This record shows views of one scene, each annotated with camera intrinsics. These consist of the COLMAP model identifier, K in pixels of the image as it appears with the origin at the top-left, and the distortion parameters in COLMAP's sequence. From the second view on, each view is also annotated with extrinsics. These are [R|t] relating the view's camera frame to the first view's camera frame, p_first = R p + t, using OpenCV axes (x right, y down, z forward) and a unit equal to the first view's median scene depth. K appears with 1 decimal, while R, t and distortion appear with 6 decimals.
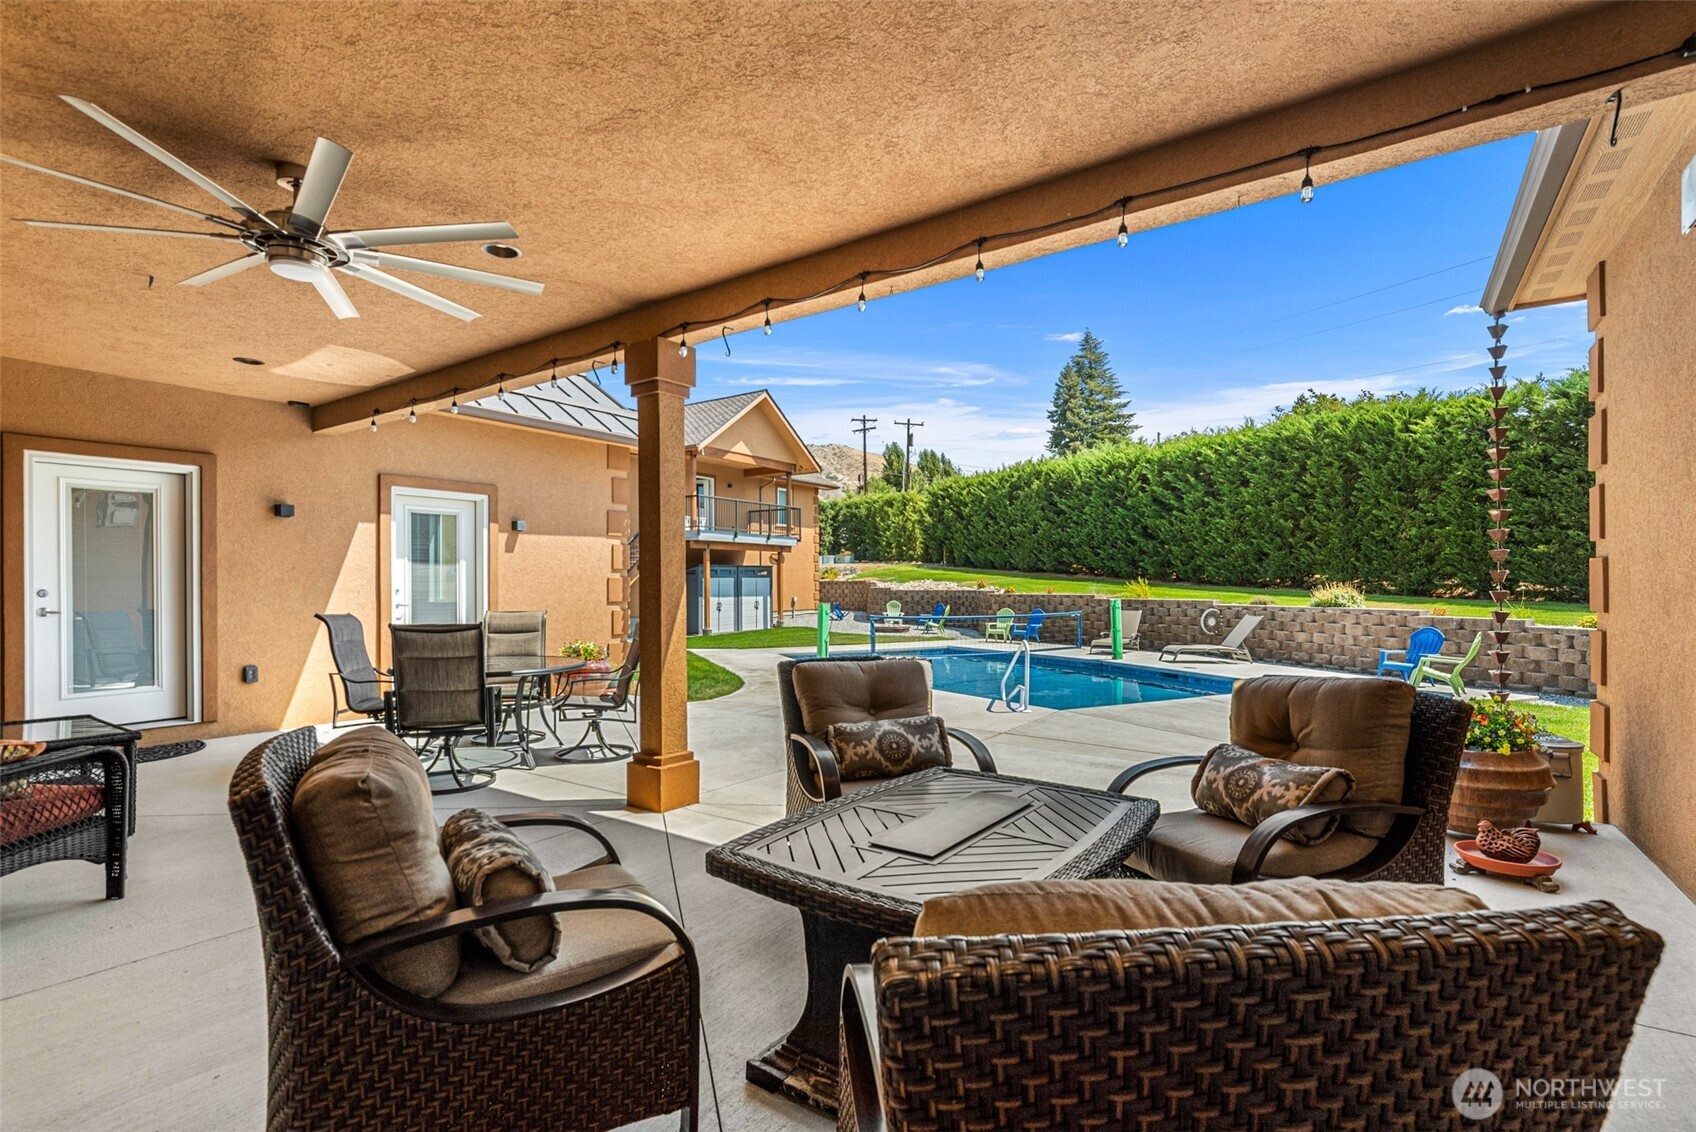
lens RADIAL K [[787.7, 0, 838.8], [0, 787.7, 566.0], [0, 0, 1]] dist [-0.003458, 0.001166]
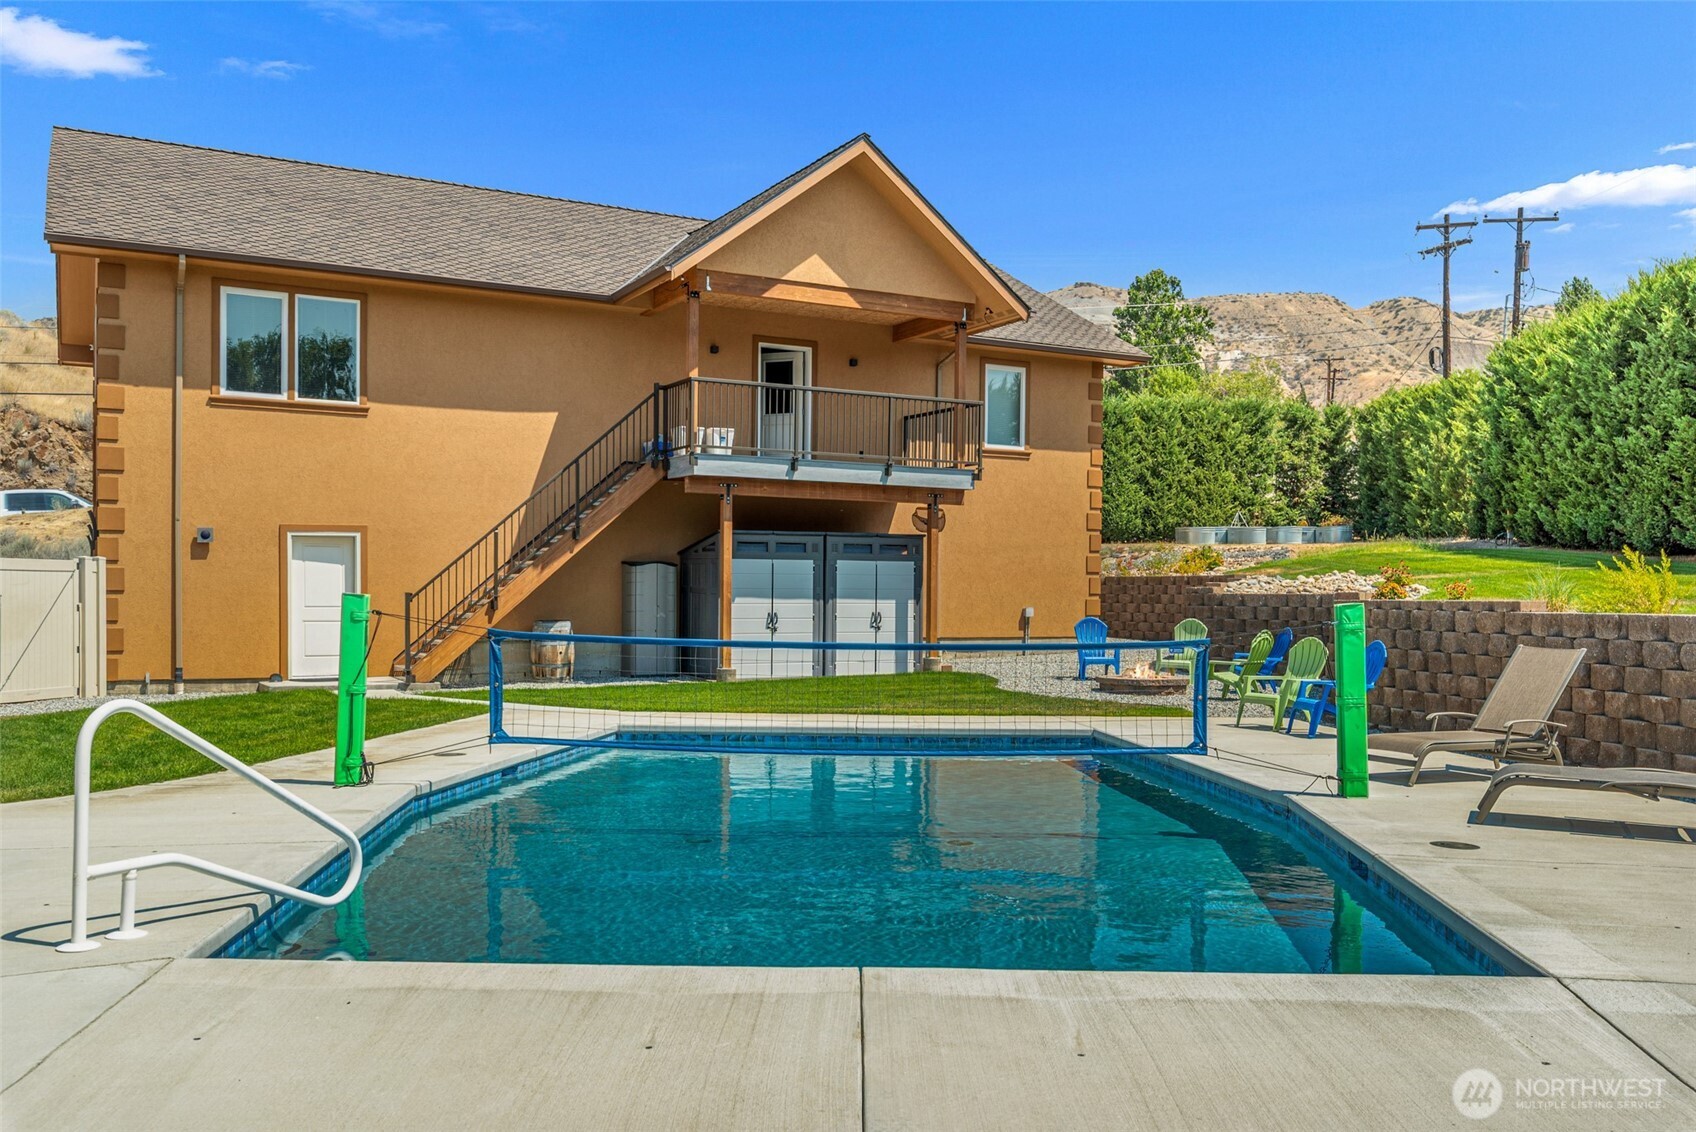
lens RADIAL K [[1487.2, 0, 848.4], [0, 1487.2, 580.5], [0, 0, 1]] dist [0.021247, 0.000711]
pose [[0.896255, 0.010559, -0.443414, 0.261060], [-0.005502, 0.999904, 0.012689, 0.015918], [0.443506, -0.008933, 0.896227, 0.228466]]
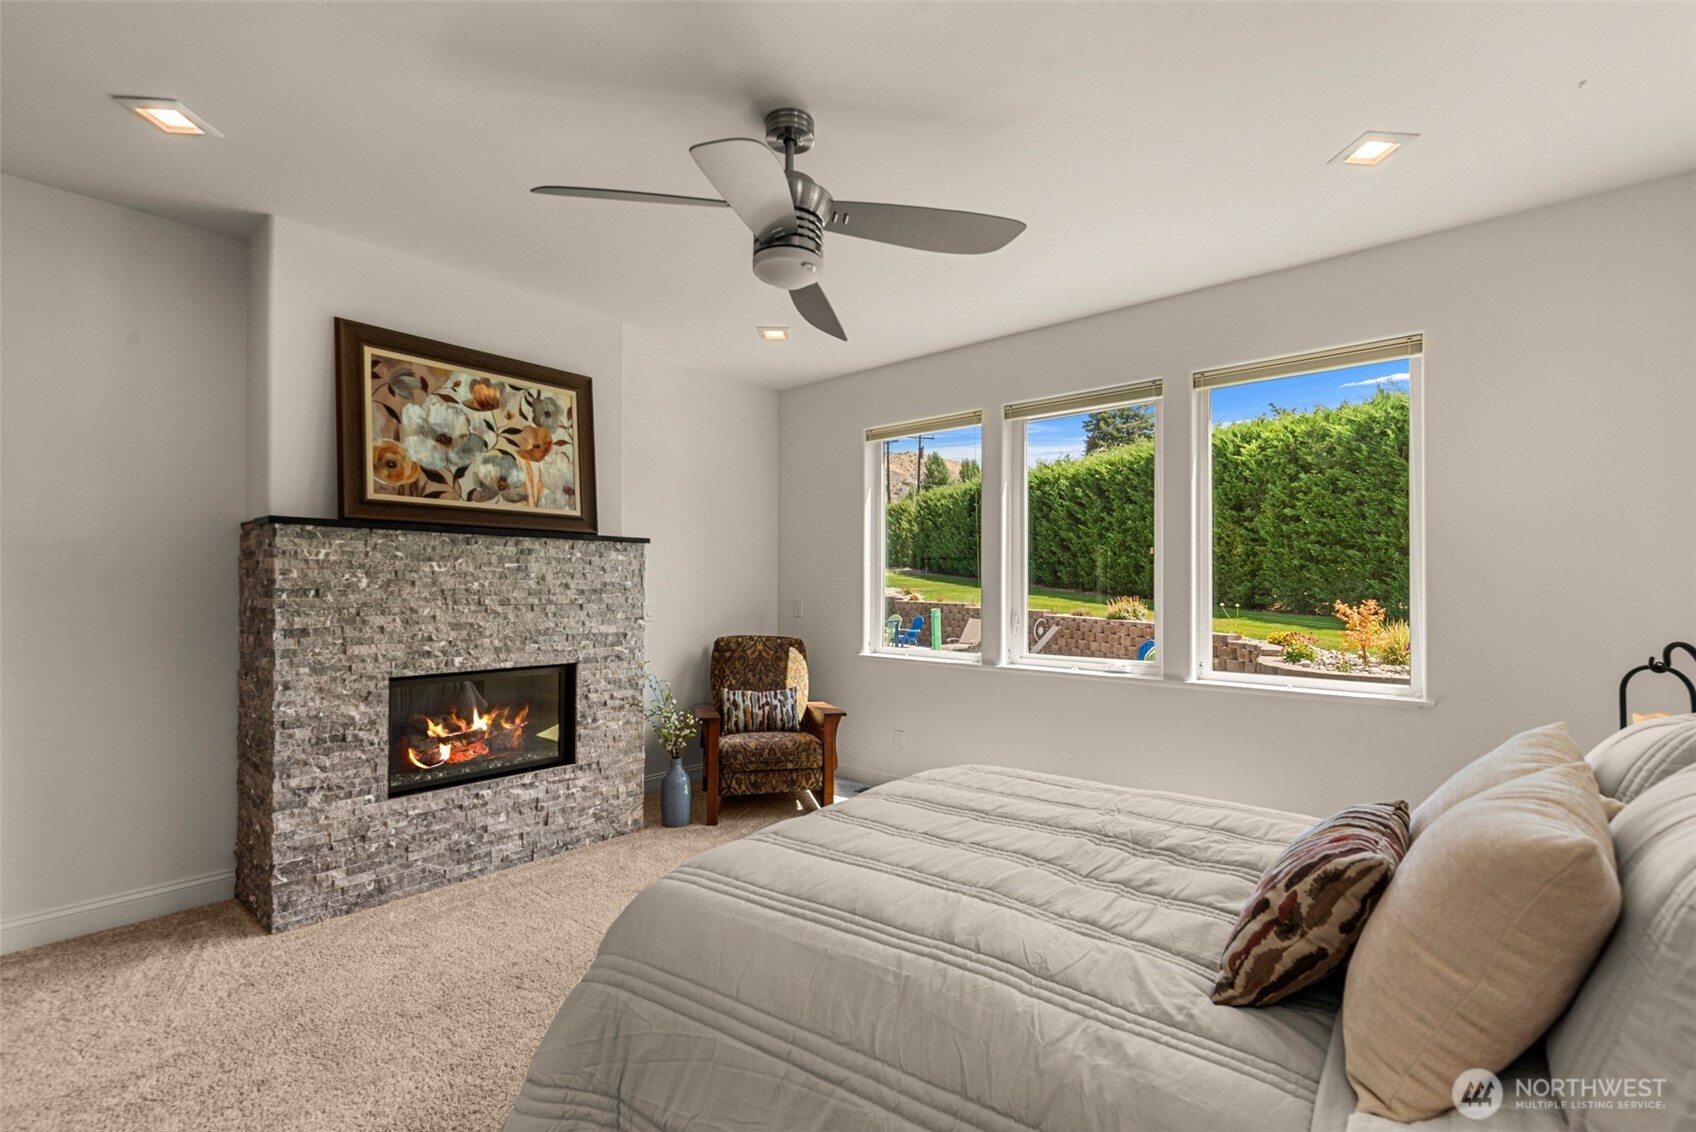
lens RADIAL K [[747.4, 0, 858.9], [0, 747.4, 577.4], [0, 0, 1]] dist [0.001295, -0.000228]
pose [[0.996303, 0.006161, -0.085688, 0.197923], [-0.004979, 0.999890, 0.014005, -0.010309], [0.085765, -0.013526, 0.996224, -0.038395]]
